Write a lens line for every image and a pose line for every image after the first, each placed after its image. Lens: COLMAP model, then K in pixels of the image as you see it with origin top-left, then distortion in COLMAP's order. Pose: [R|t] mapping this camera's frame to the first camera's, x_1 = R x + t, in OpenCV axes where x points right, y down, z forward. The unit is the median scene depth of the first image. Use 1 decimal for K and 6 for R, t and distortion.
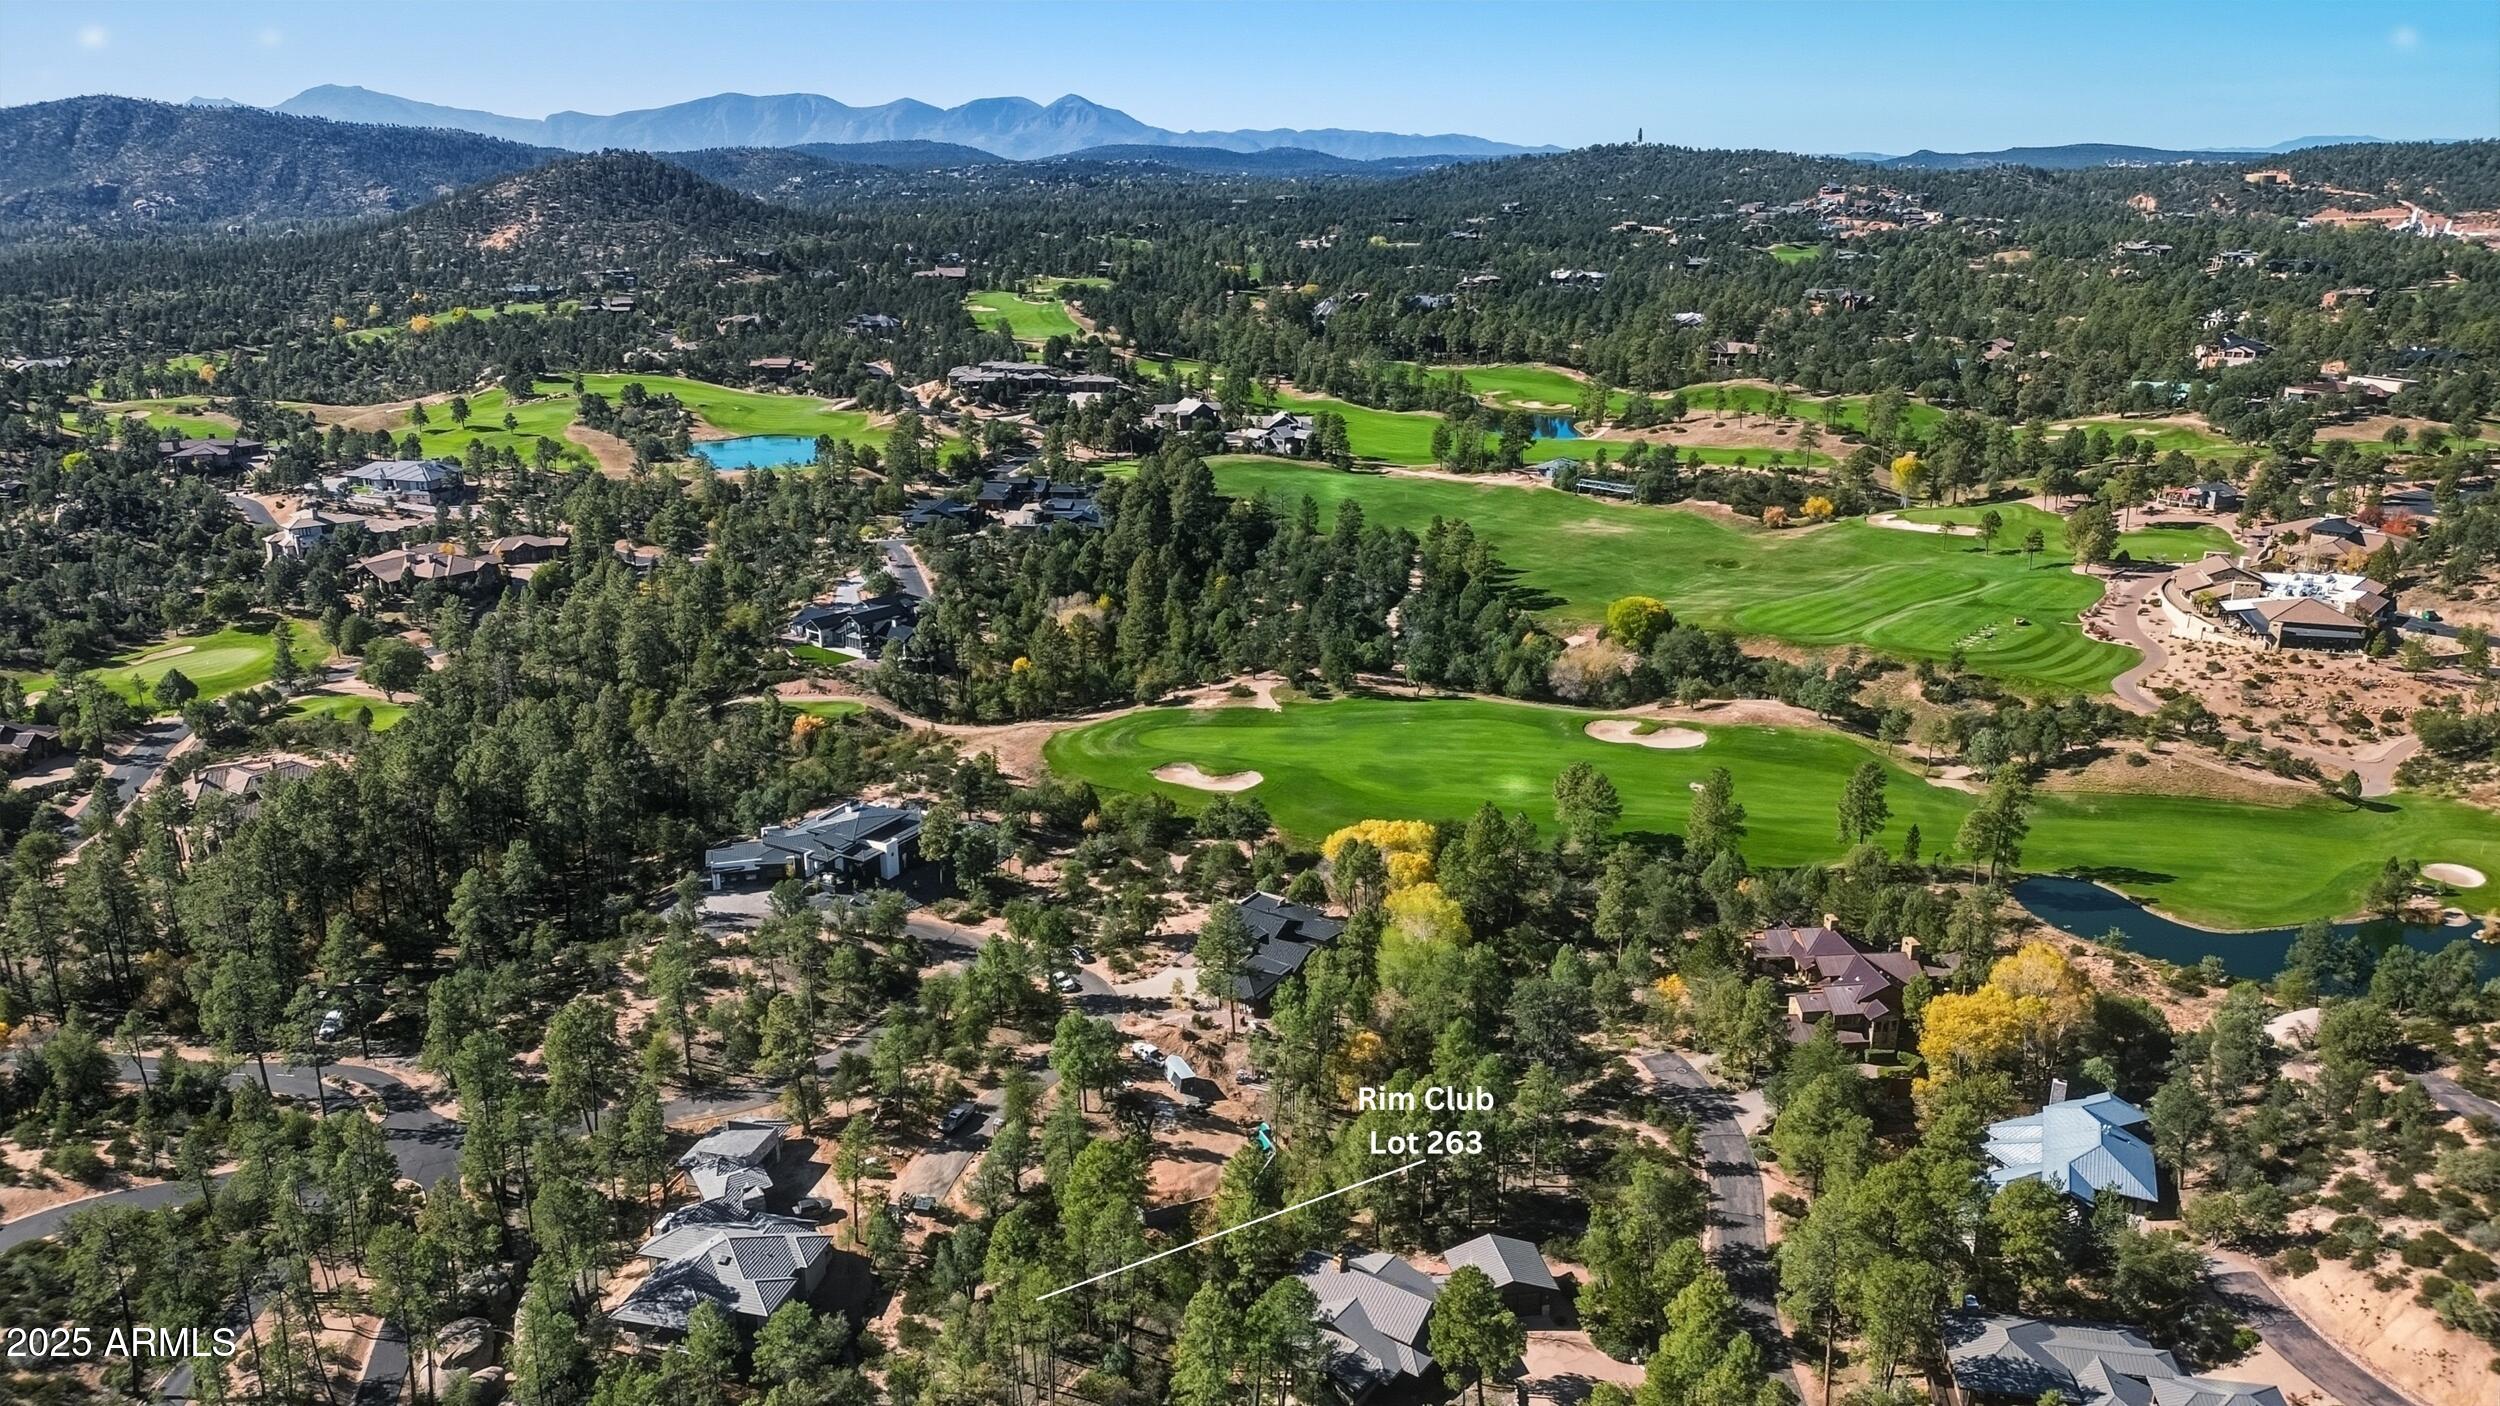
lens RADIAL K [[1756.9, 0, 1250.0], [0, 1756.9, 703.0], [0, 0, 1]] dist [0.080609, -0.086704]
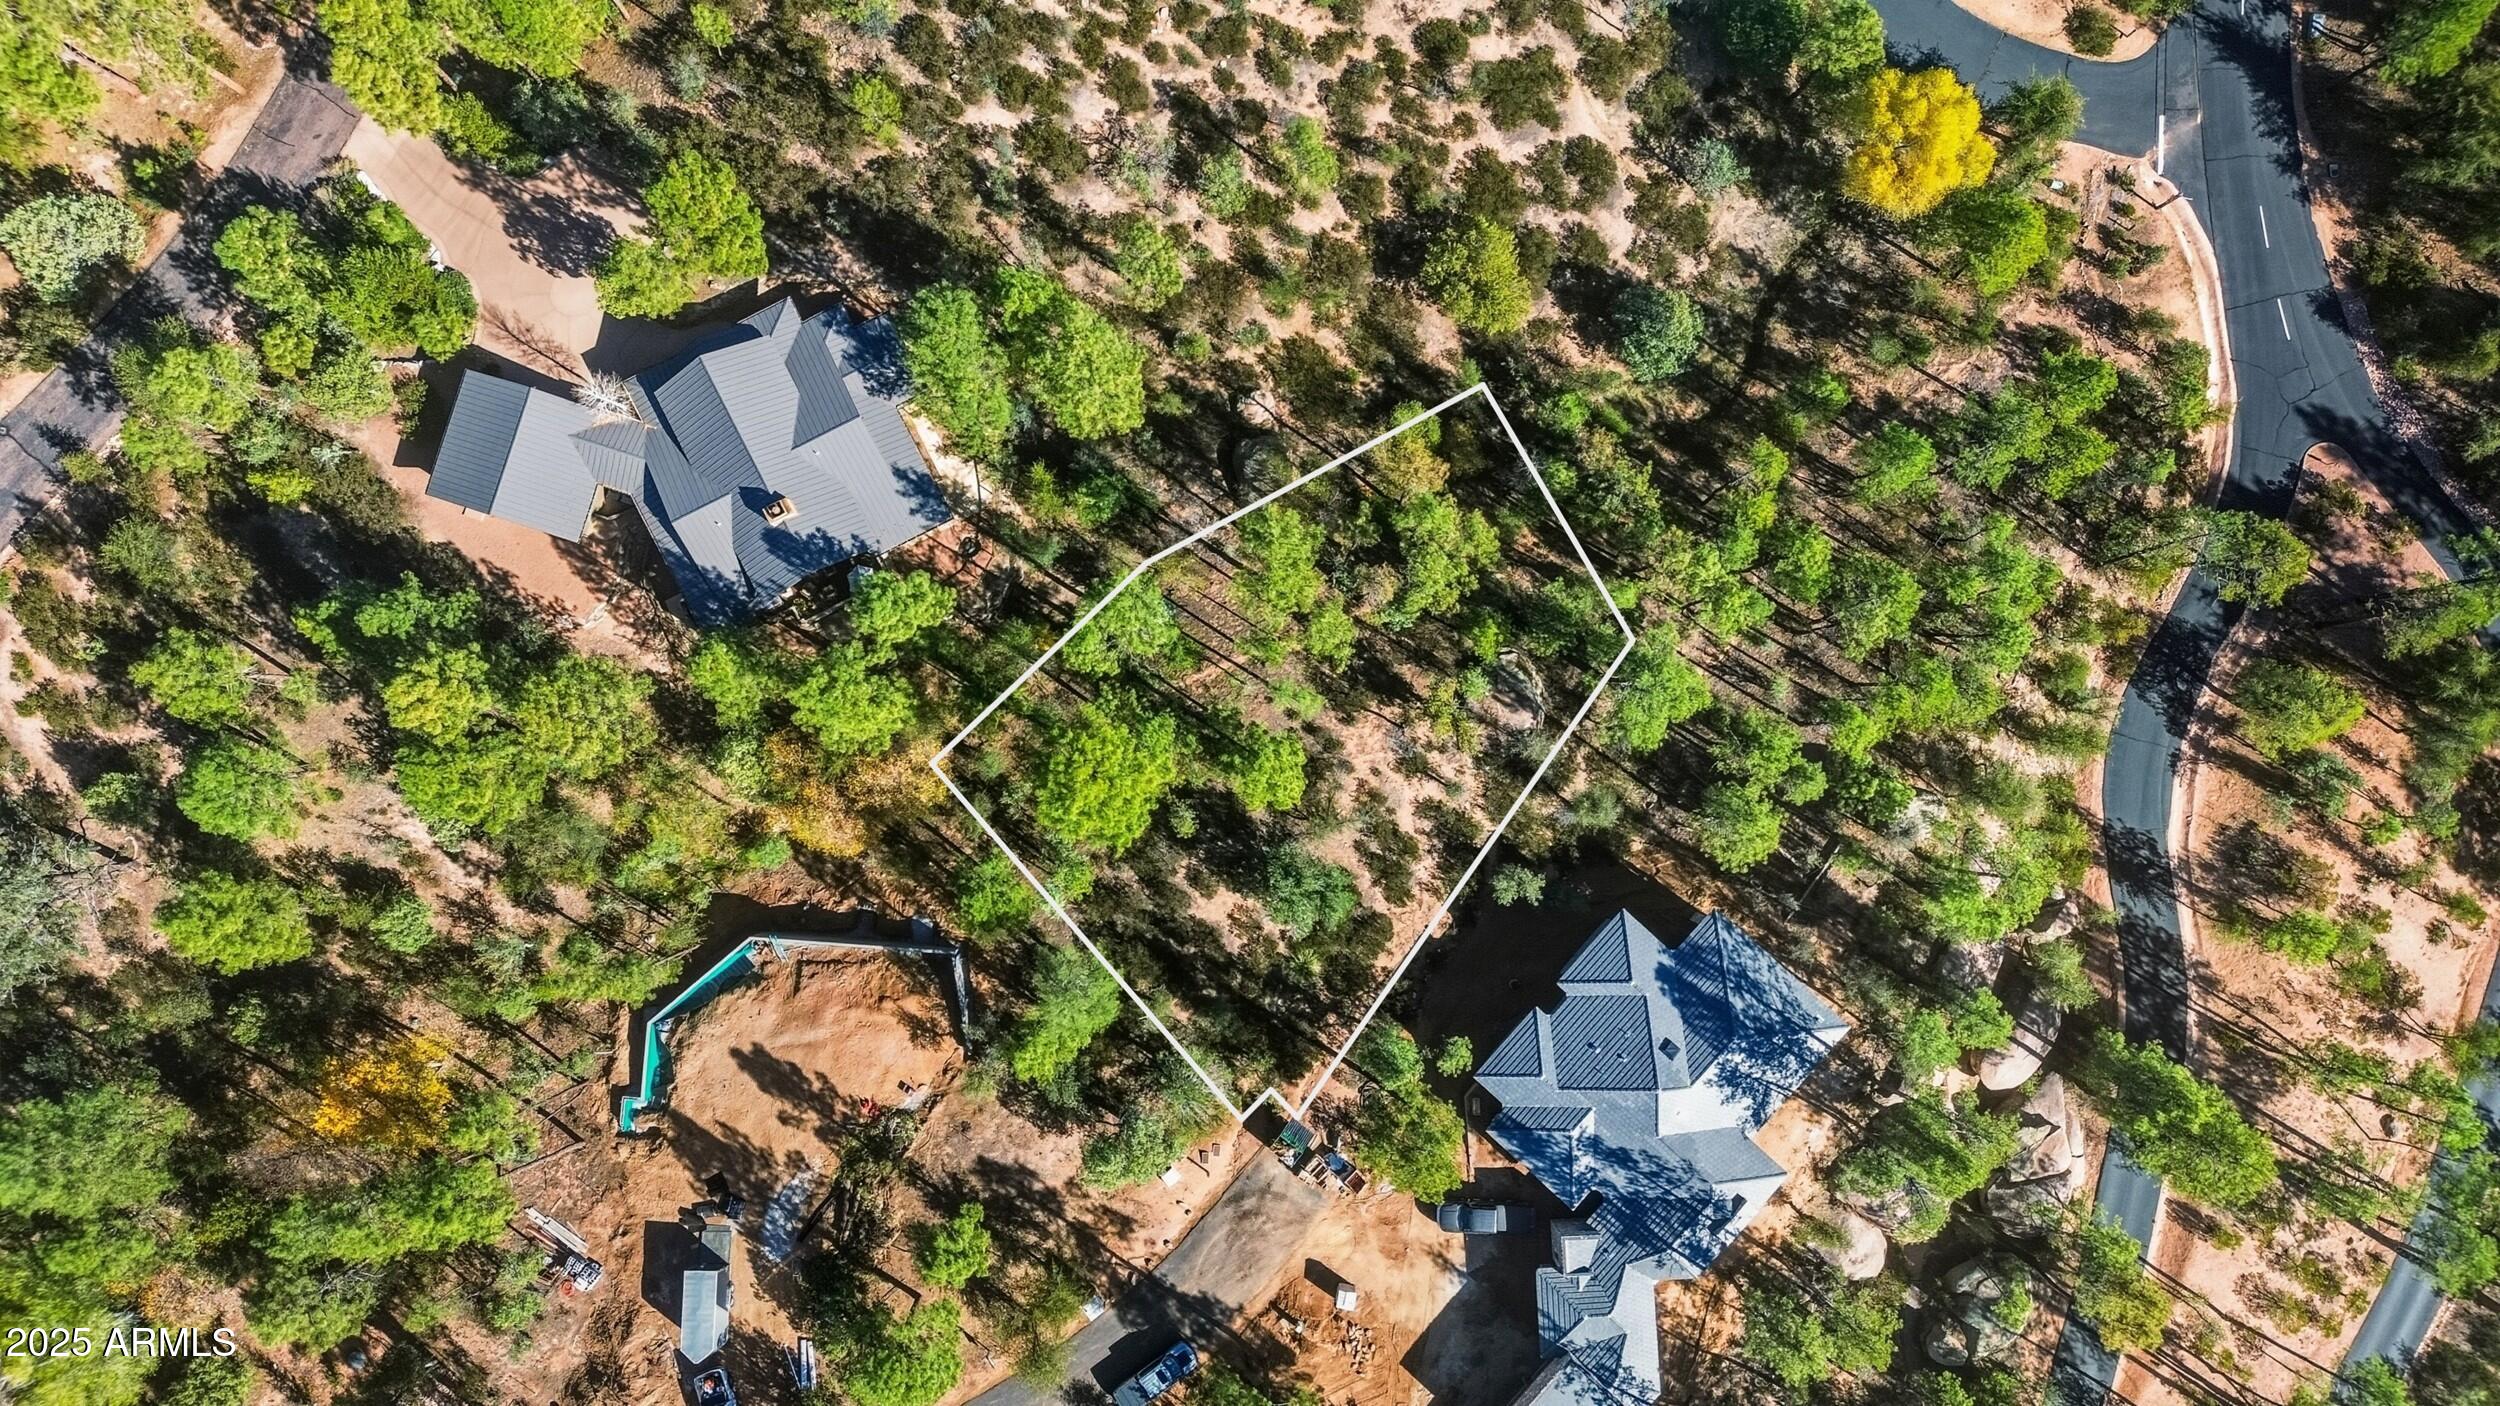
lens RADIAL K [[1756.9, 0, 1250.0], [0, 1756.9, 703.0], [0, 0, 1]] dist [0.080609, -0.086704]
pose [[-0.885290, -0.465009, -0.005382, -0.058713], [0.130198, -0.258950, 0.957075, -0.123762], [-0.446442, 0.846588, 0.289789, 0.410904]]
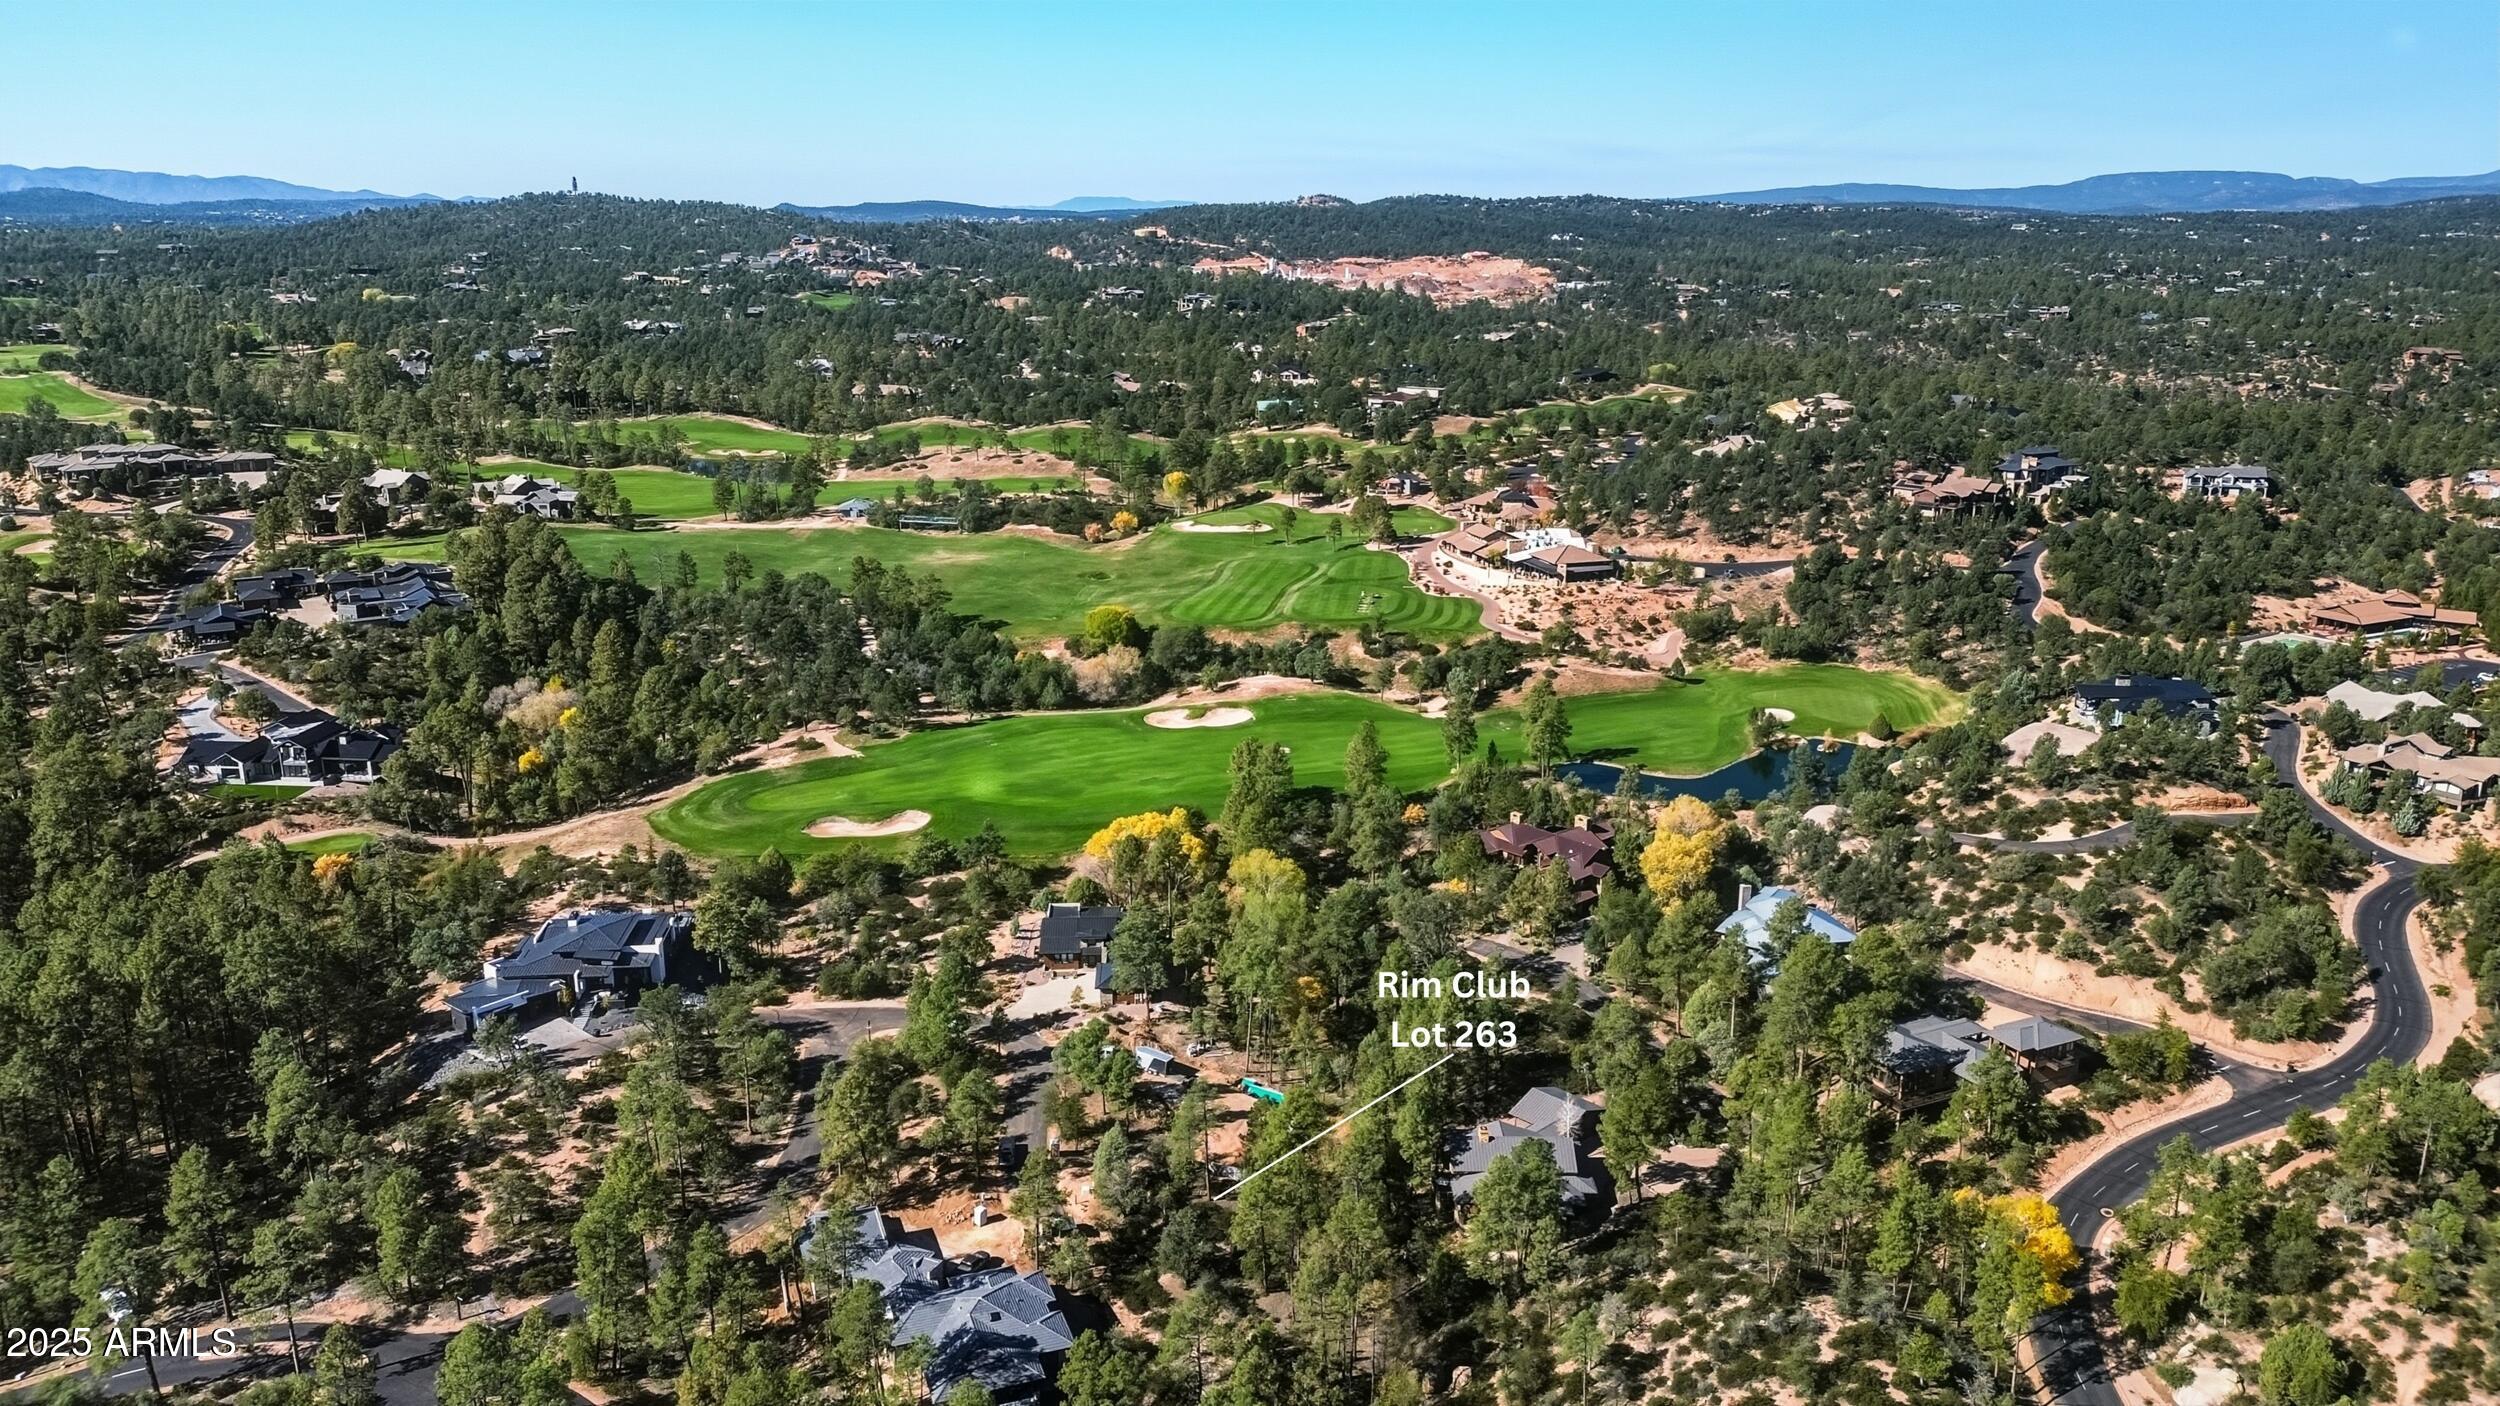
lens RADIAL K [[1756.9, 0, 1250.0], [0, 1756.9, 703.0], [0, 0, 1]] dist [0.080609, -0.086704]
pose [[0.820261, -0.150168, 0.551925, -0.349707], [0.164644, 0.986071, 0.023600, -0.012244], [-0.547781, 0.071513, 0.833560, 0.038060]]
